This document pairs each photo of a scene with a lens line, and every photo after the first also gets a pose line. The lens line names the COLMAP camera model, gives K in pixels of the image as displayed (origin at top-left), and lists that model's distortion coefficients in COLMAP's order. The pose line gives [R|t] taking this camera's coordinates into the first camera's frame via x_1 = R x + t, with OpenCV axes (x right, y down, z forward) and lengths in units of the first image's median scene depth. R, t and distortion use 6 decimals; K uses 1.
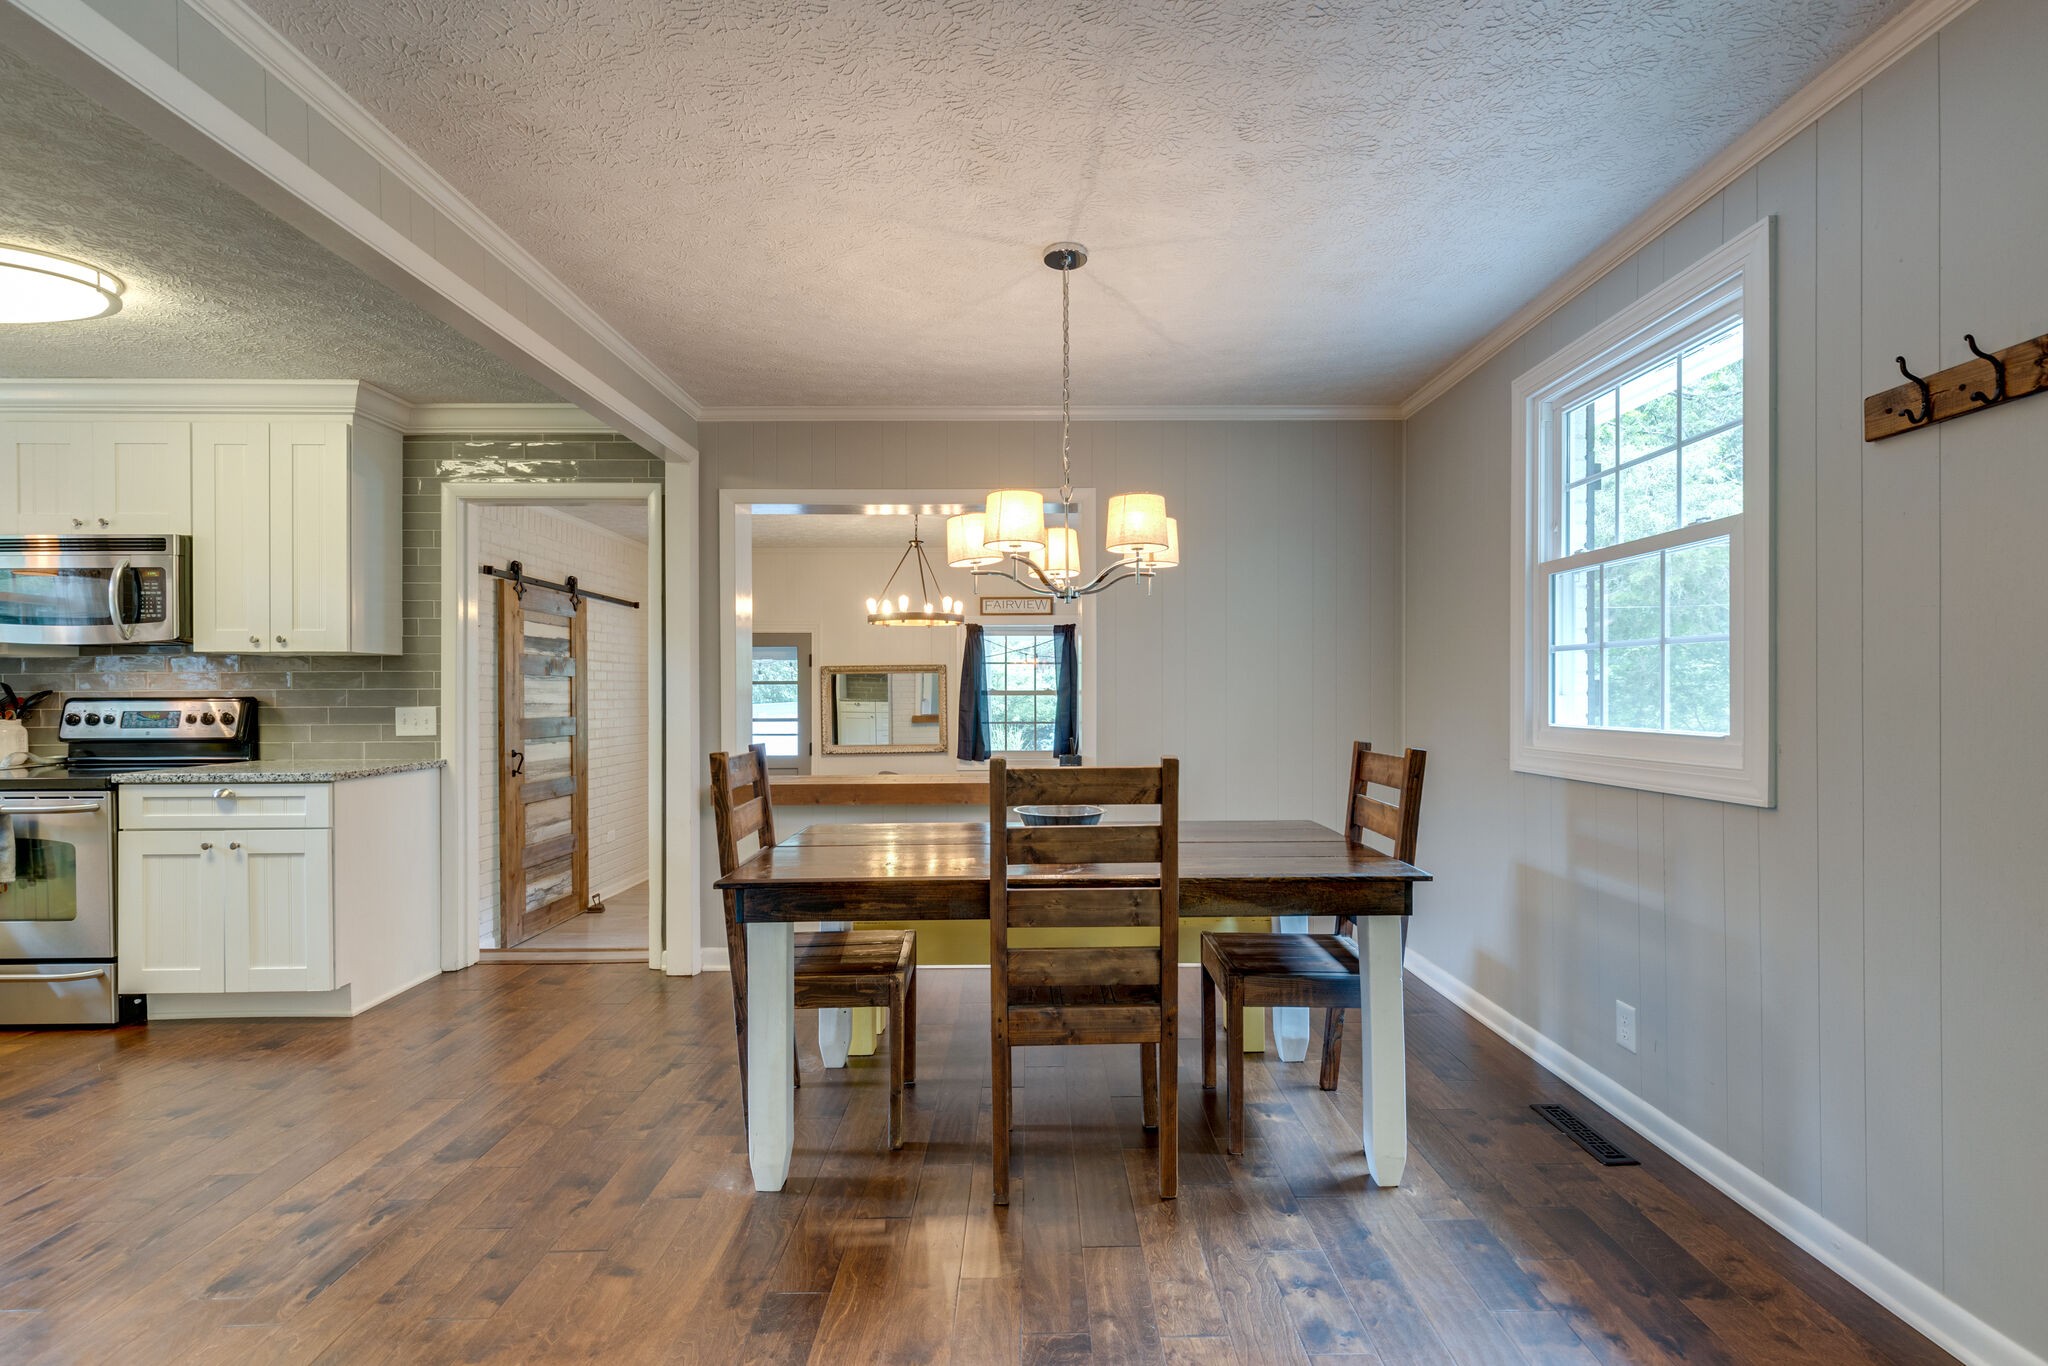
lens RADIAL K [[923.4, 0, 1035.3], [0, 923.4, 688.7], [0, 0, 1]] dist [0.000806, 0.000236]
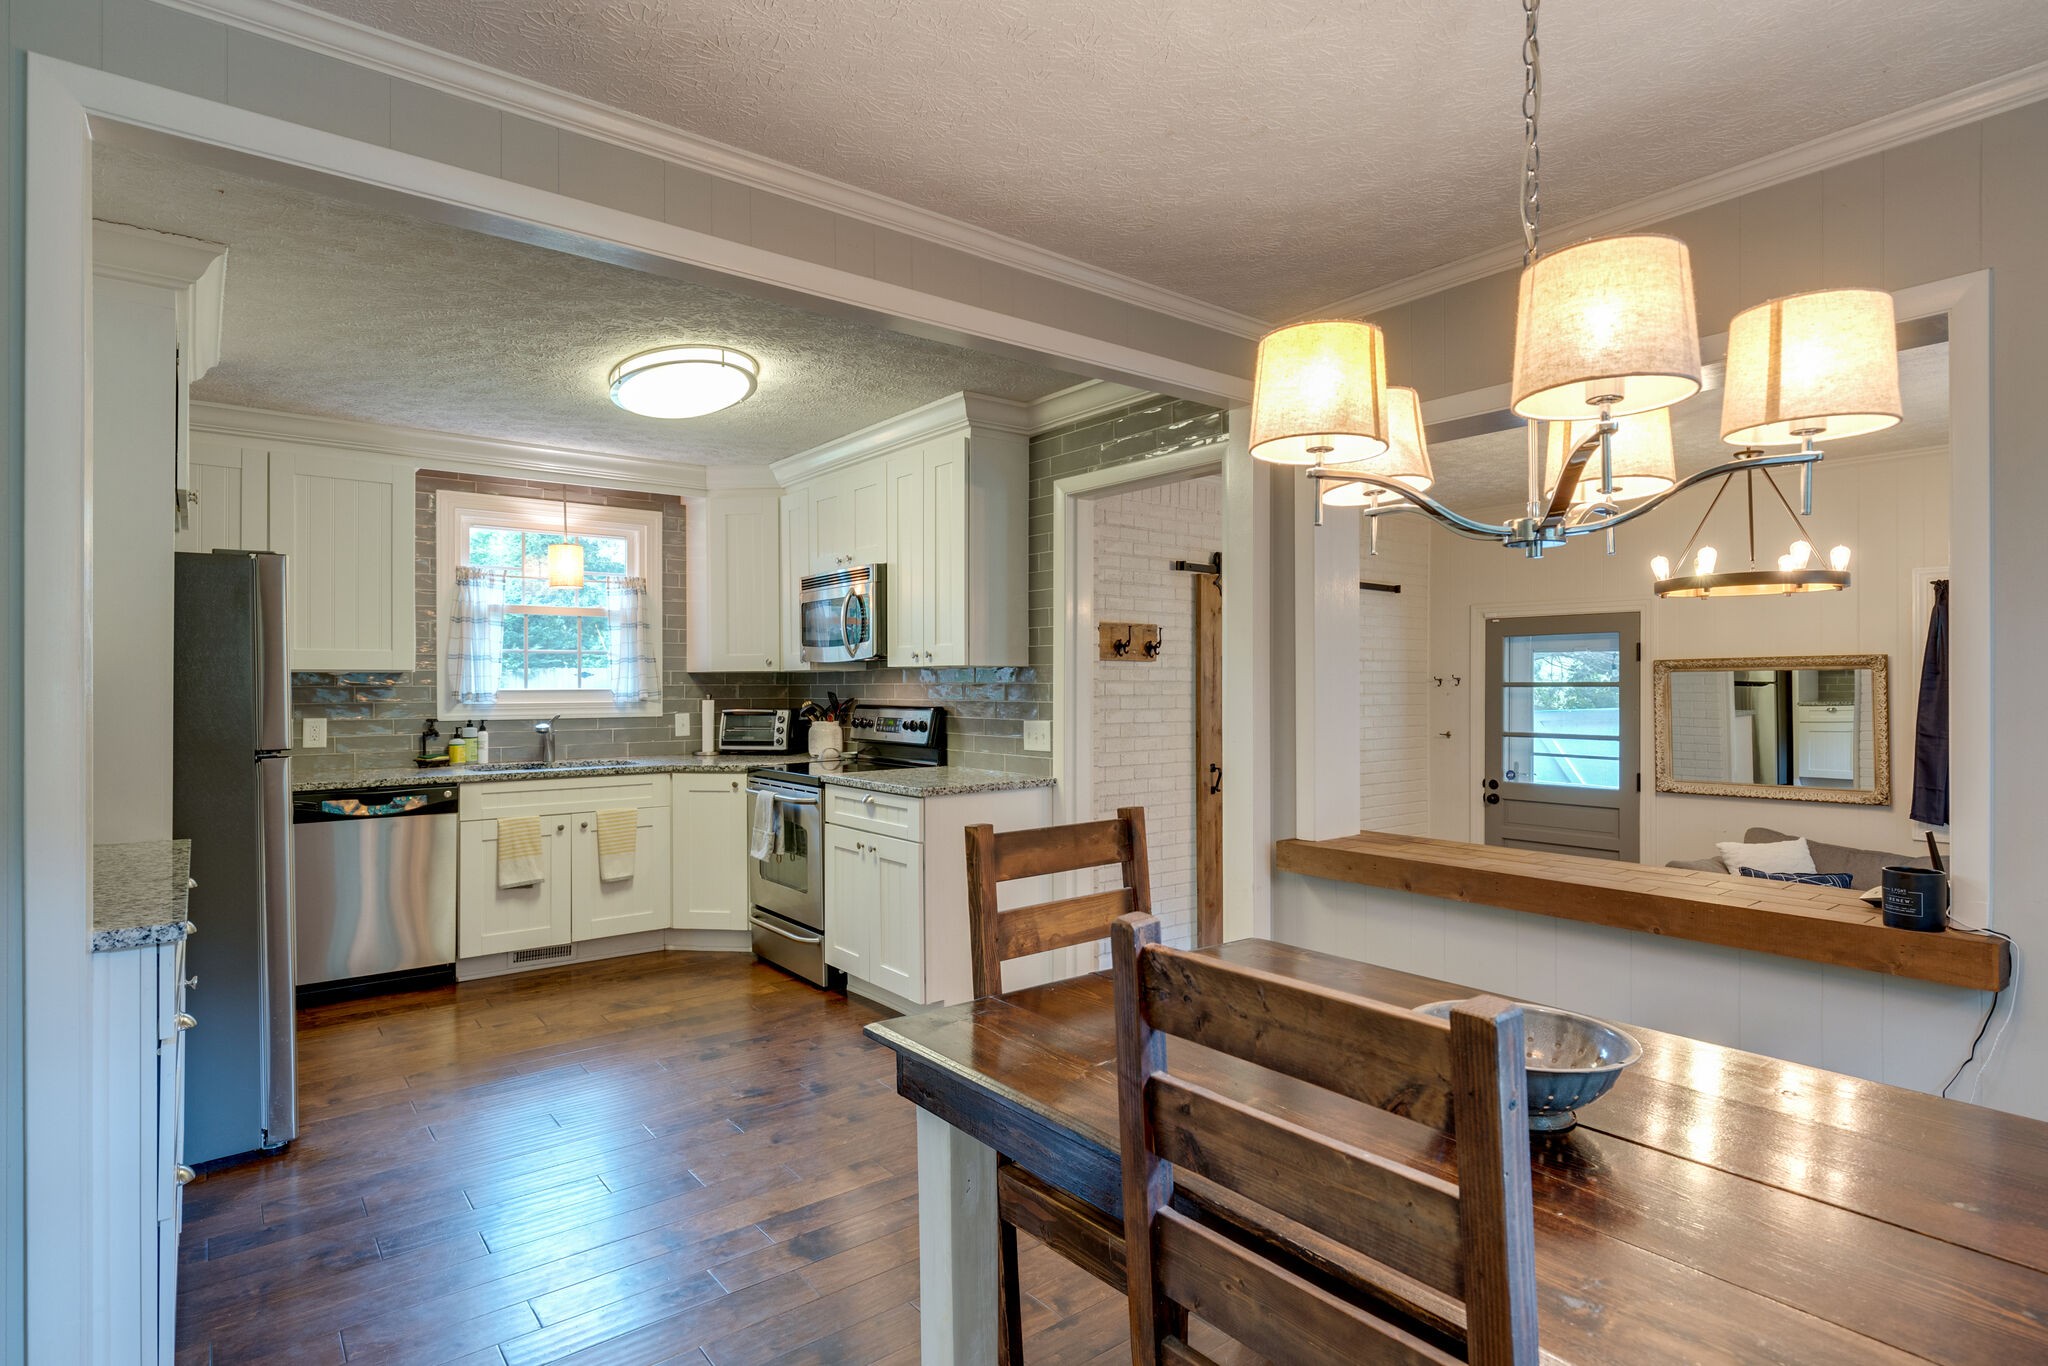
lens RADIAL K [[1051.3, 0, 1026.0], [0, 1051.3, 679.1], [0, 0, 1]] dist [0.003092, 0.000338]
pose [[0.613184, -0.002463, -0.789936, 0.193991], [0.003239, 0.999995, -0.000605, -0.023971], [0.789933, -0.002188, 0.613189, 0.353628]]
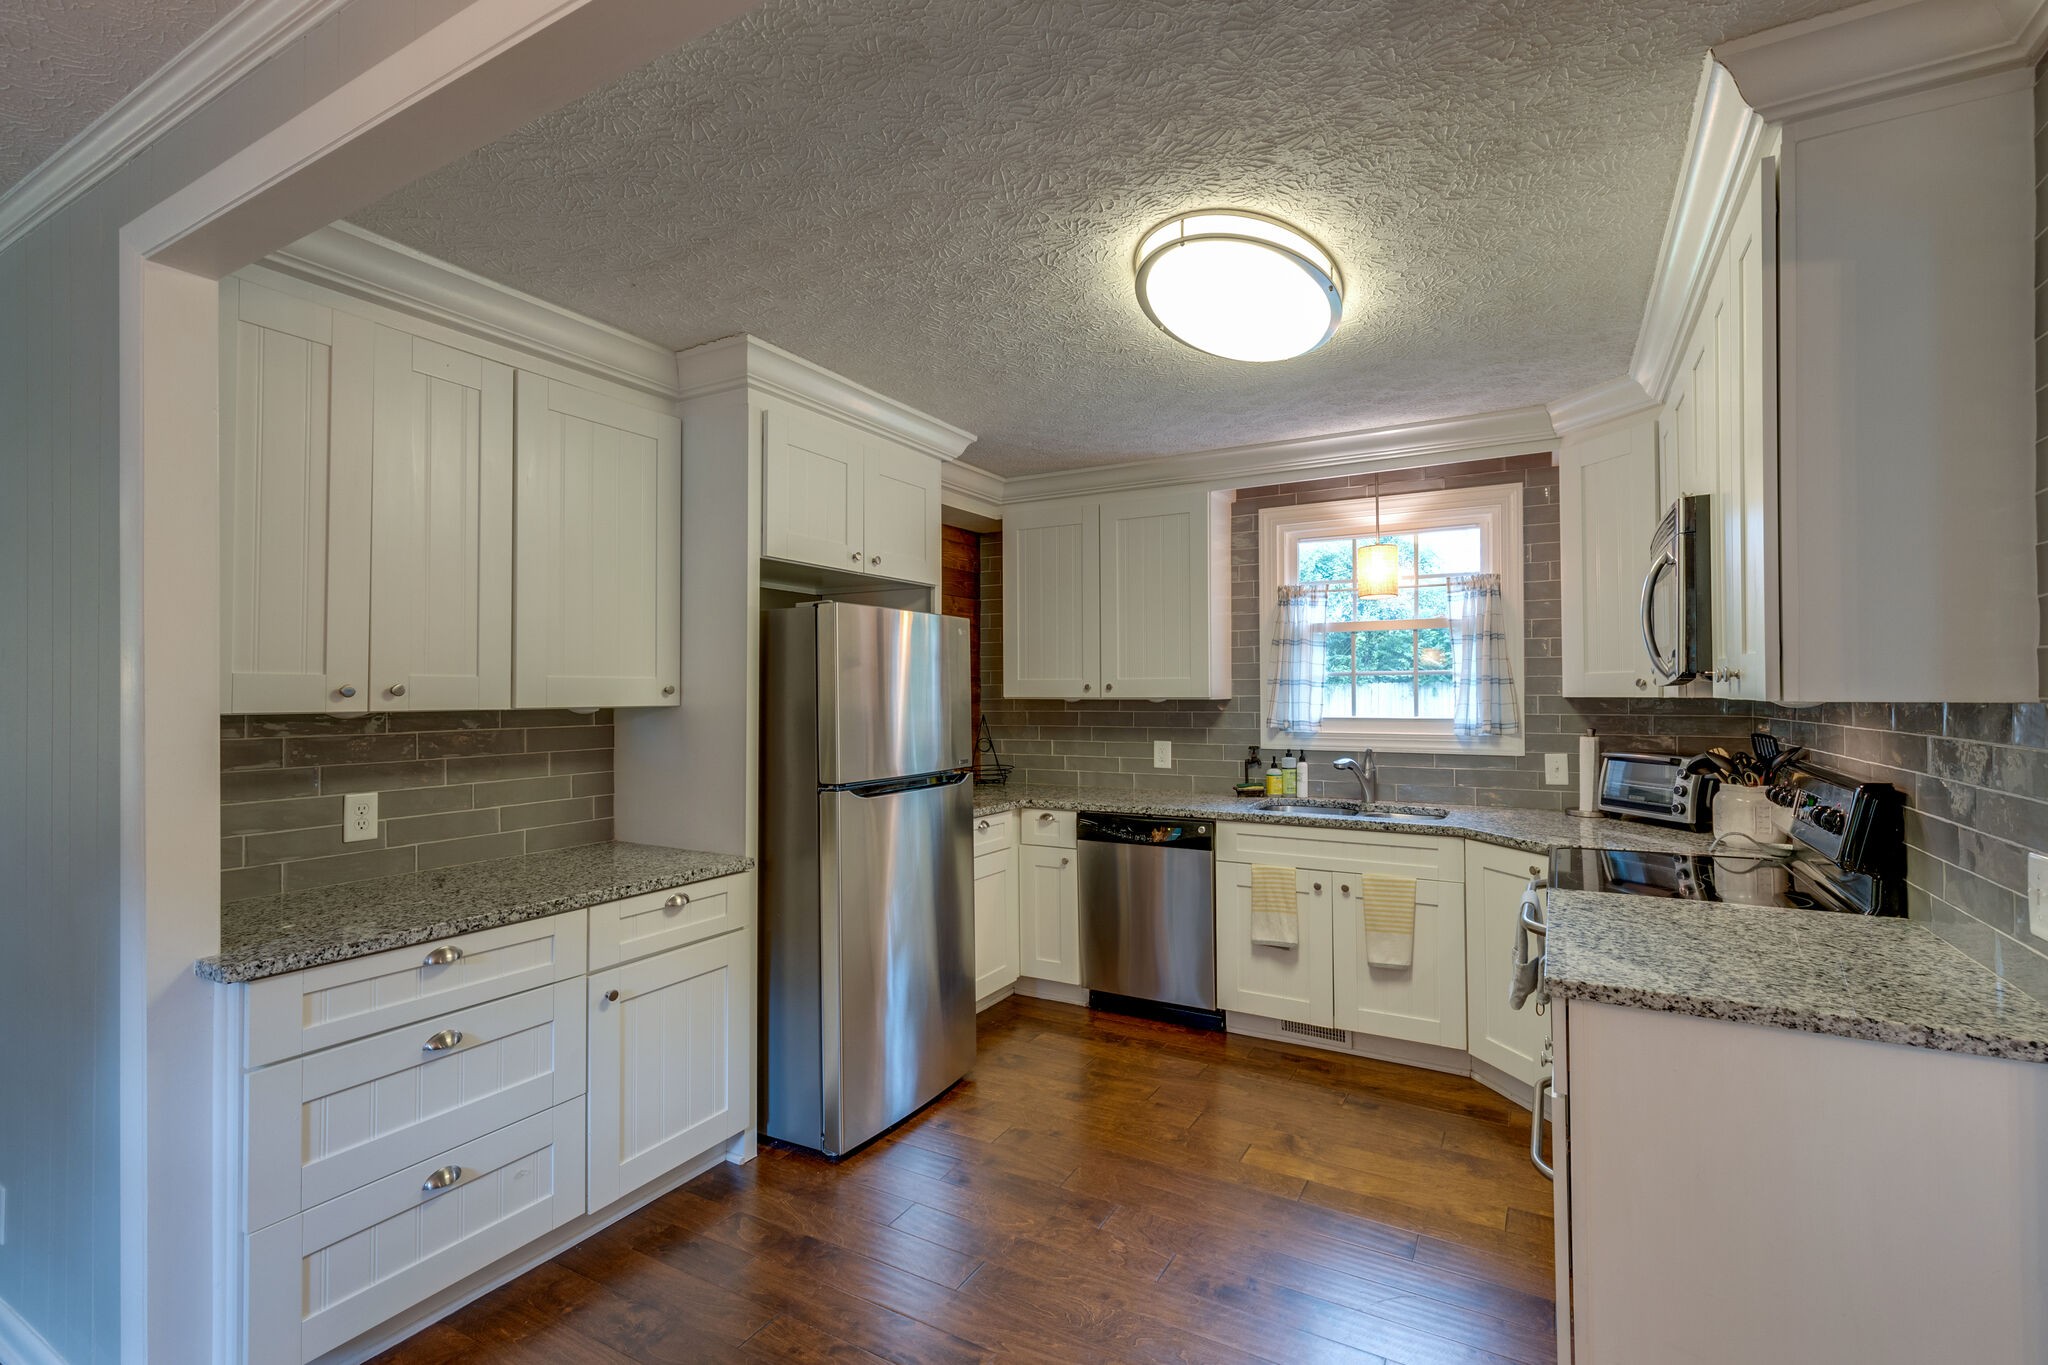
lens RADIAL K [[919.0, 0, 1034.9], [0, 919.0, 681.3], [0, 0, 1]] dist [0.000542, 0.000063]
pose [[-0.491811, -0.006788, -0.870675, -0.216506], [0.006696, 0.999911, -0.011578, -0.045978], [0.870676, -0.011524, -0.491722, 0.912787]]
